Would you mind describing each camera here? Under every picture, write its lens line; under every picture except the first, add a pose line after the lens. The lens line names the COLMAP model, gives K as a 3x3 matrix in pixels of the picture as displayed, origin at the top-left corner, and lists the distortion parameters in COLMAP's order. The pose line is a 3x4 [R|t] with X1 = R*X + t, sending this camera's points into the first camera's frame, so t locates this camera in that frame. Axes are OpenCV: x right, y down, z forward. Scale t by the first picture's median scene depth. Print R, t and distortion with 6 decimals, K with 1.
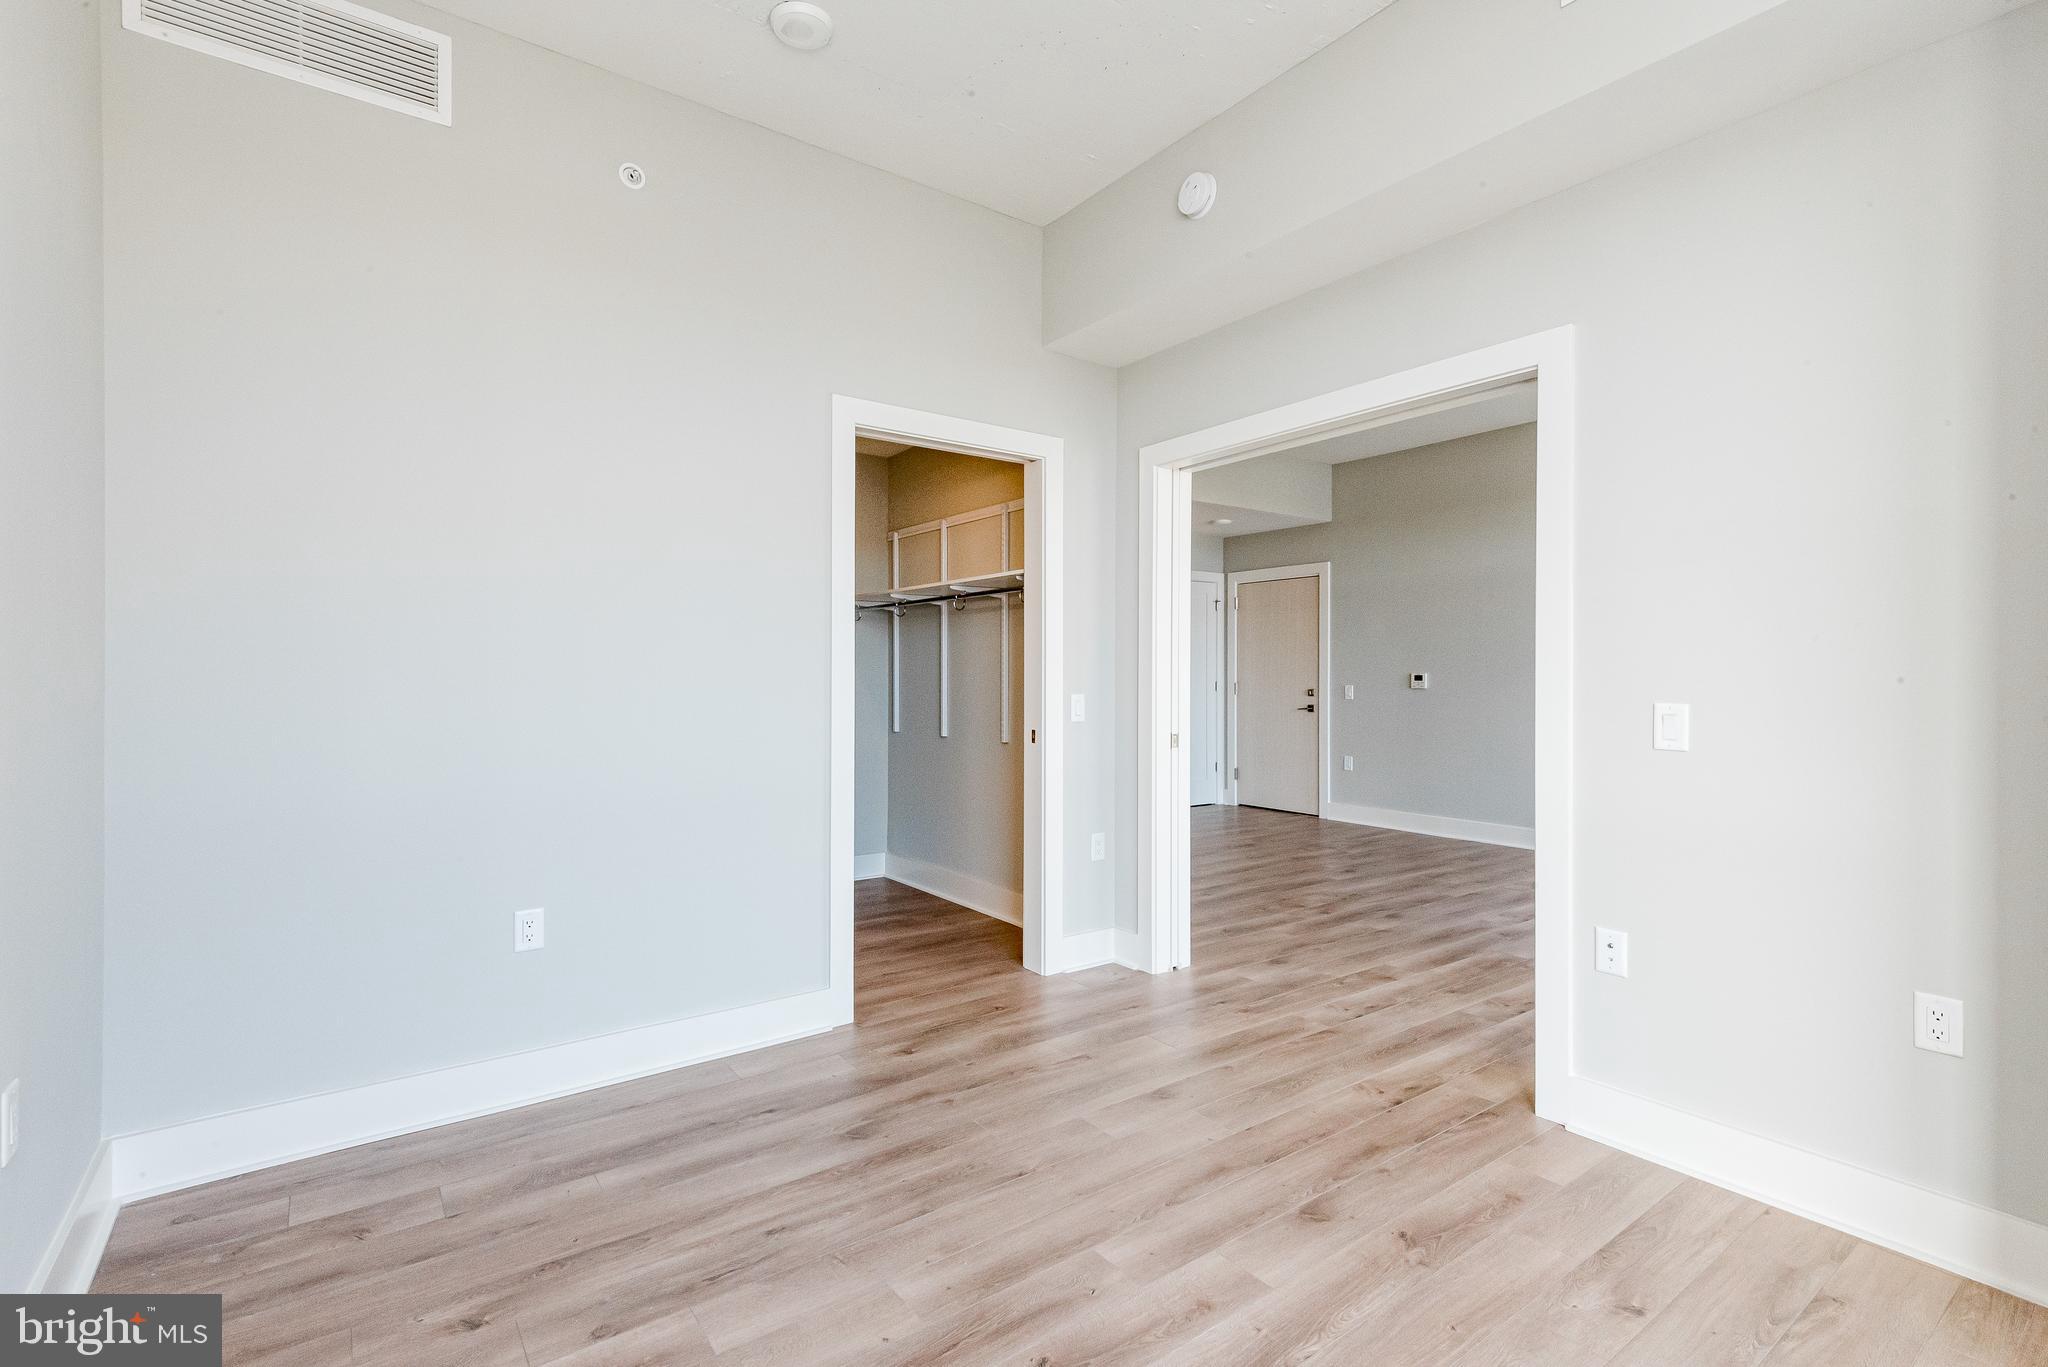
lens RADIAL K [[926.9, 0, 992.3], [0, 926.9, 680.9], [0, 0, 1]] dist [0.026151, -0.008091]
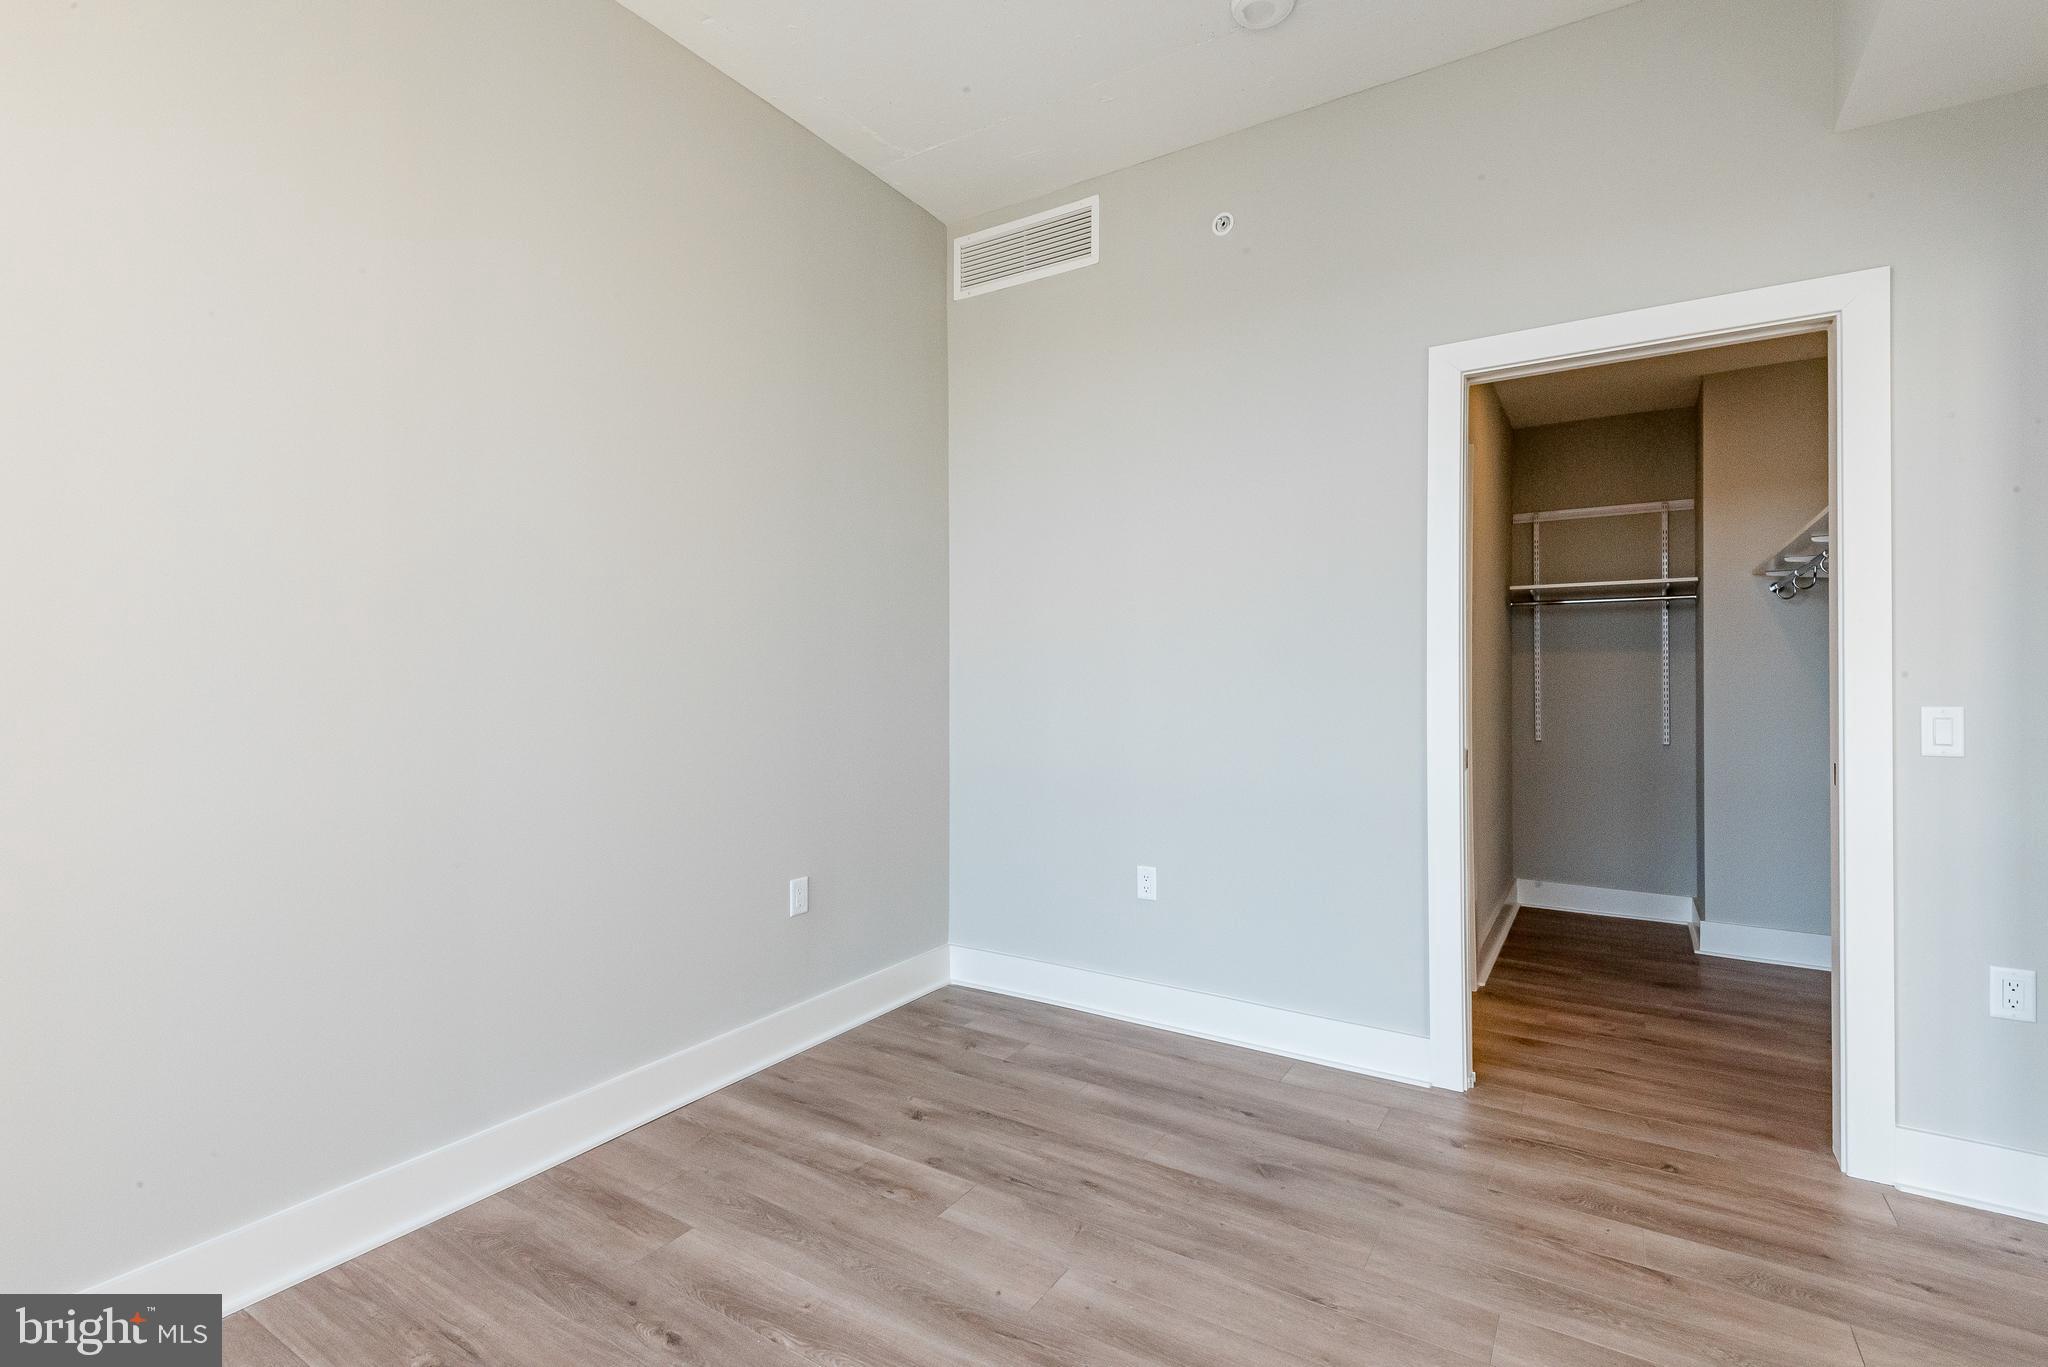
lens RADIAL K [[926.9, 0, 1061.0], [0, 926.9, 677.8], [0, 0, 1]] dist [0.026151, -0.008091]
pose [[0.400381, -0.002624, -0.916345, 0.507393], [-0.005614, 0.999970, -0.005317, 0.003832], [0.916332, 0.007273, 0.400354, 0.358946]]
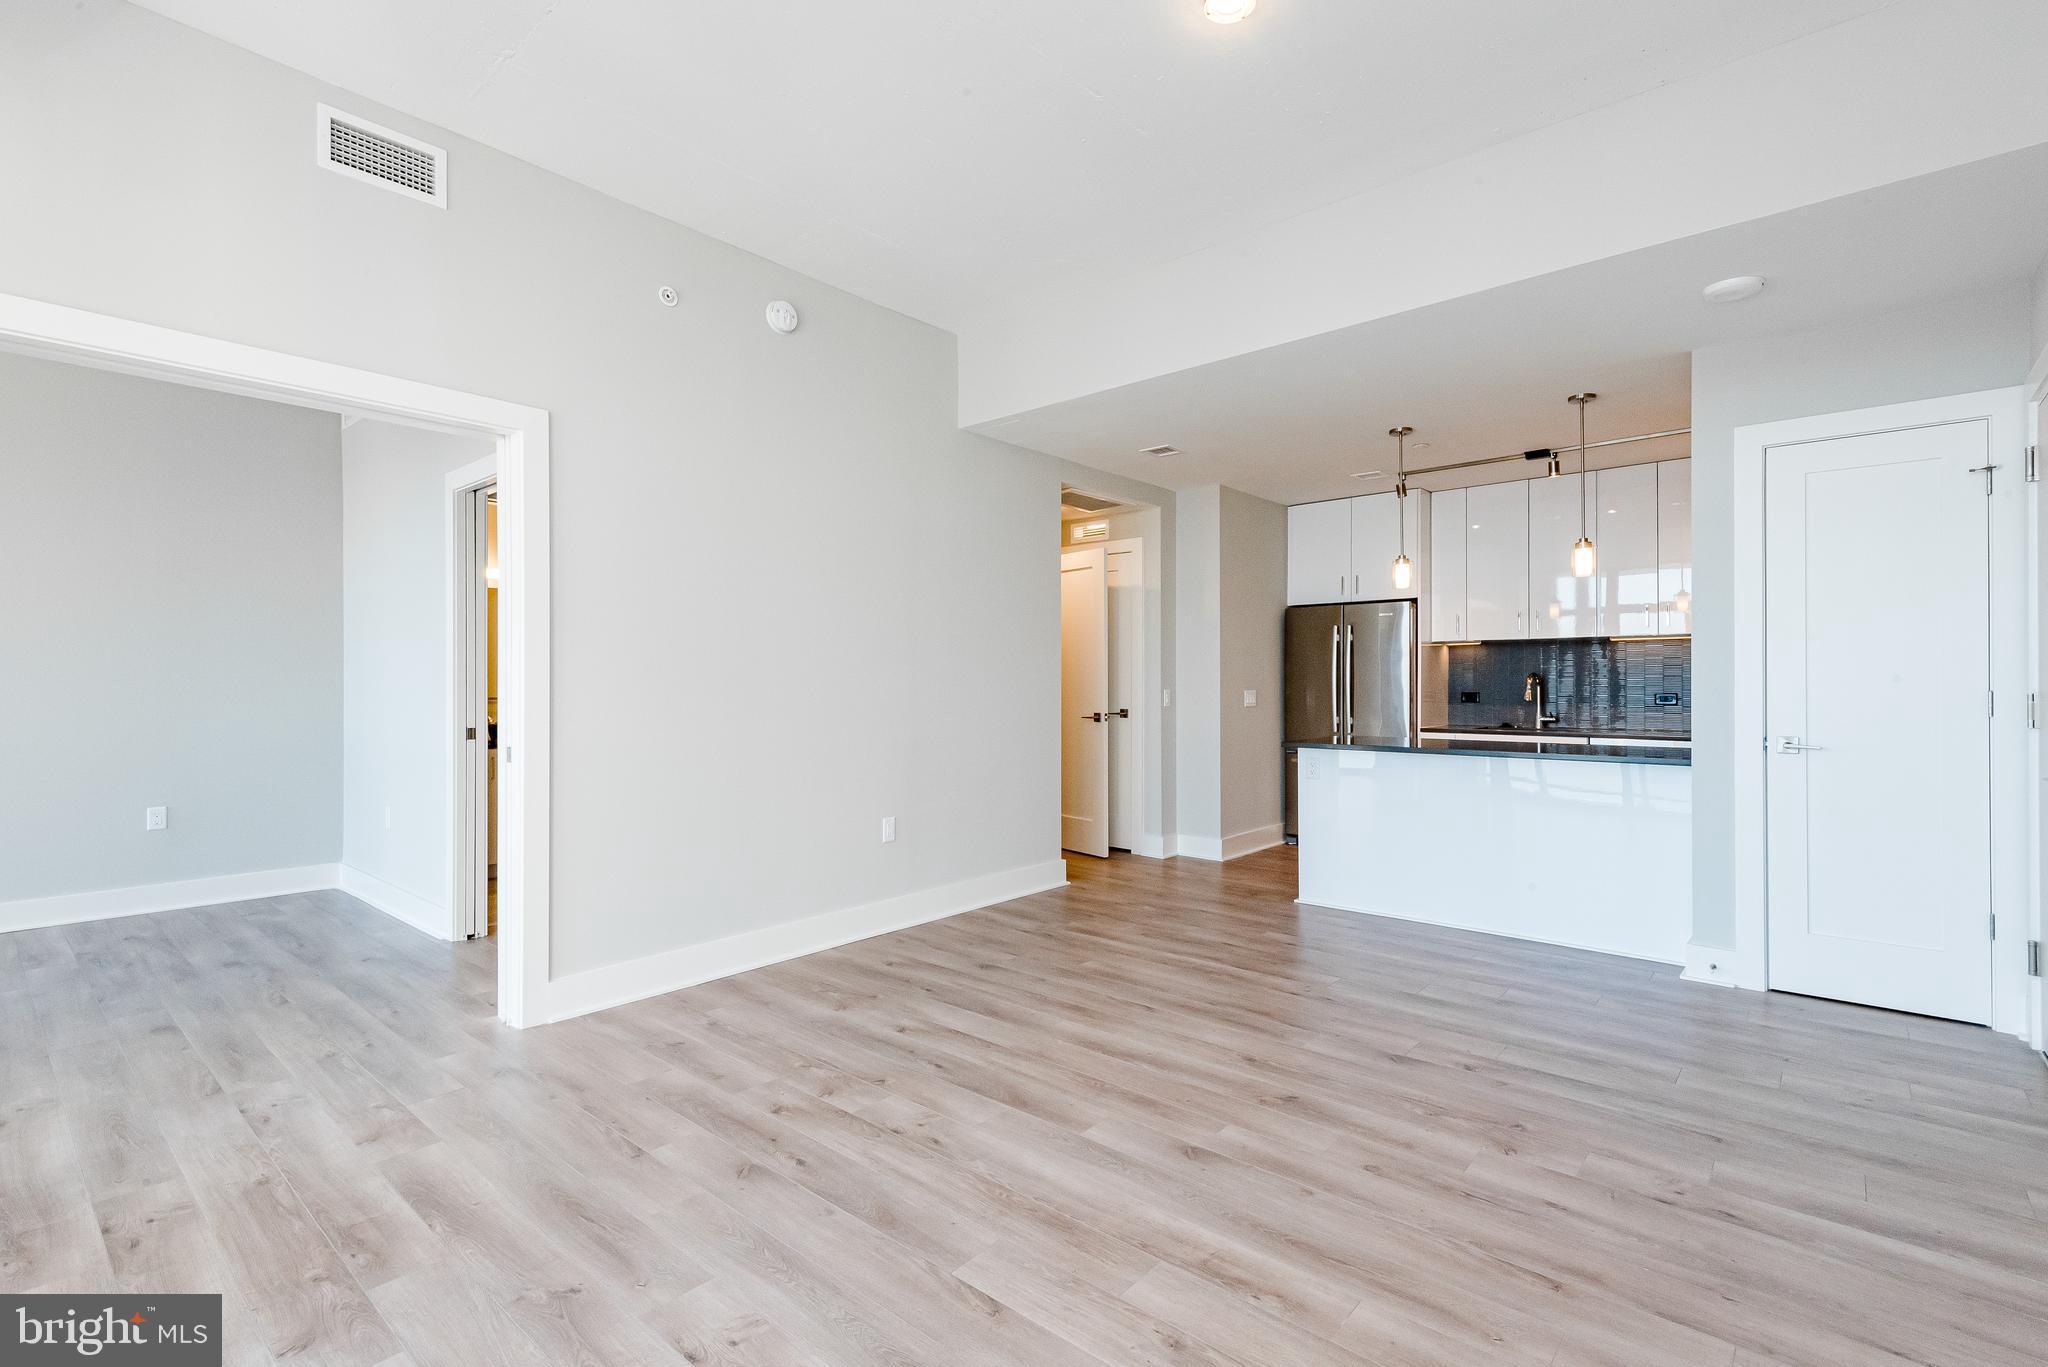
lens RADIAL K [[926.9, 0, 1051.7], [0, 926.9, 673.5], [0, 0, 1]] dist [0.026151, -0.008091]
pose [[0.249716, -0.012170, -0.968243, 1.440144], [-0.002606, 0.999909, -0.013240, 0.000607], [0.968316, 0.005829, 0.249661, 1.574265]]
